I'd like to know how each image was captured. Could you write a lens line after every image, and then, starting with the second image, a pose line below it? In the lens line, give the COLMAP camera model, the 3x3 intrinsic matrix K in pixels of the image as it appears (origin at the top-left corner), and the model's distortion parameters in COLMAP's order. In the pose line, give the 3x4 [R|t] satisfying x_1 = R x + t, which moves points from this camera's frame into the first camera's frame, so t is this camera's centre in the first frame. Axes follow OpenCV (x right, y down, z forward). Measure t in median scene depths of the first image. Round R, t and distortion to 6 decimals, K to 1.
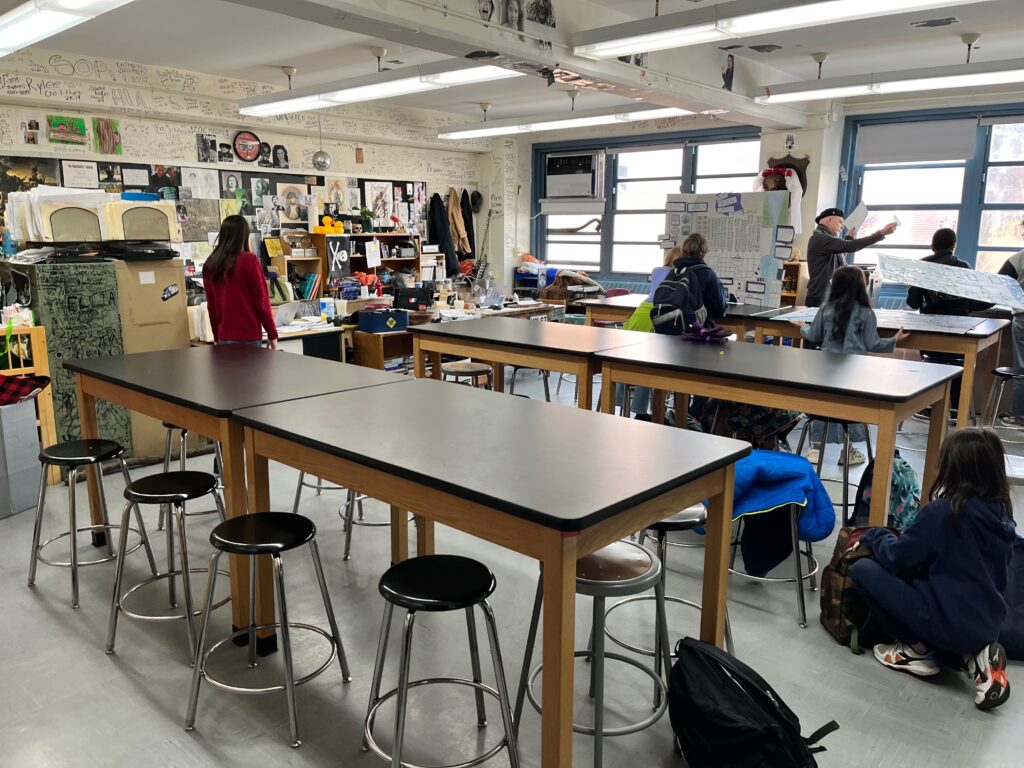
lens RADIAL K [[826.6, 0, 511.1], [0, 826.6, 430.6], [0, 0, 1]] dist [-0.010610, -0.004014]
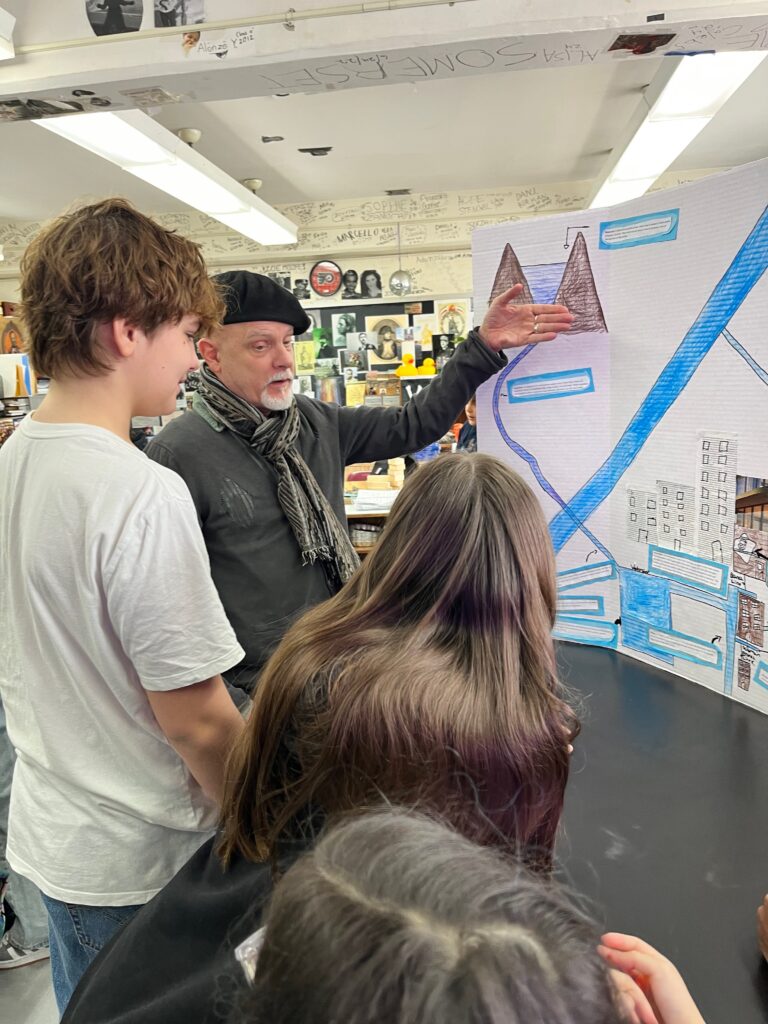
lens RADIAL K [[826.6, 0, 384.0], [0, 826.6, 512.0], [0, 0, 1]] dist [-0.010610, -0.004014]
pose [[0.532972, 0.102712, -0.839875, 0.438121], [-0.148303, 0.988579, 0.026786, -0.133695], [0.833035, 0.110280, 0.542118, 0.594941]]
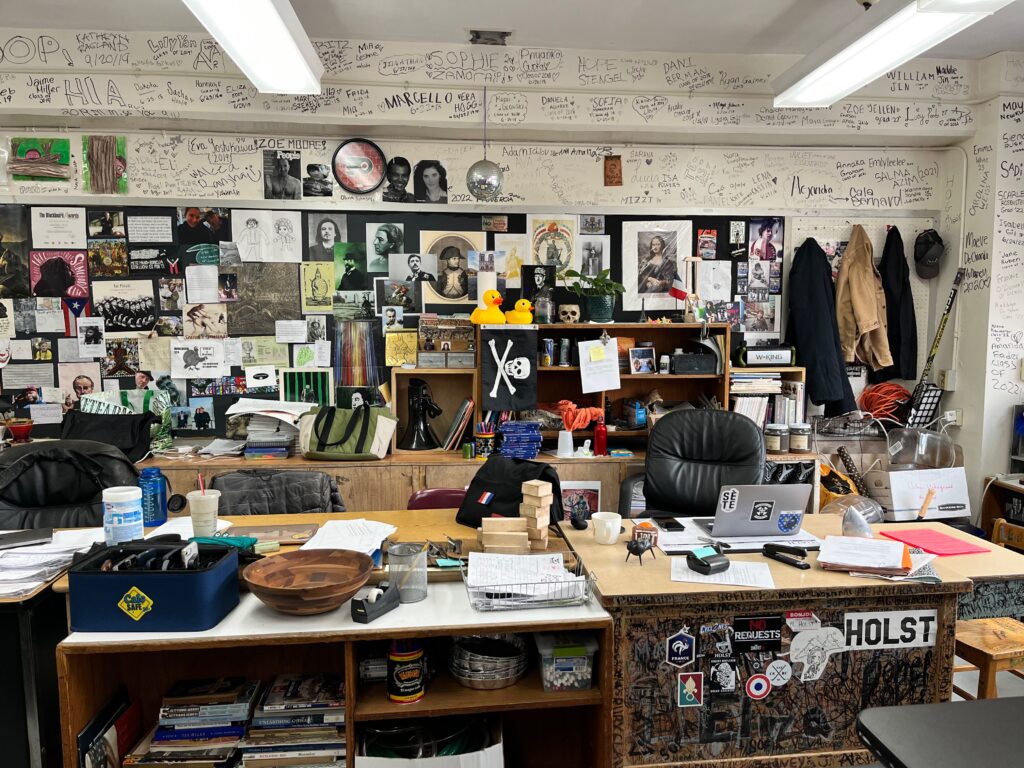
lens RADIAL K [[780.2, 0, 537.3], [0, 780.2, 390.2], [0, 0, 1]] dist [0.042821, -0.057388]
pose [[0.720716, 0.056191, -0.690949, 0.127185], [-0.162077, 0.982744, -0.089138, -0.166677], [0.674017, 0.176230, 0.717387, 0.710215]]
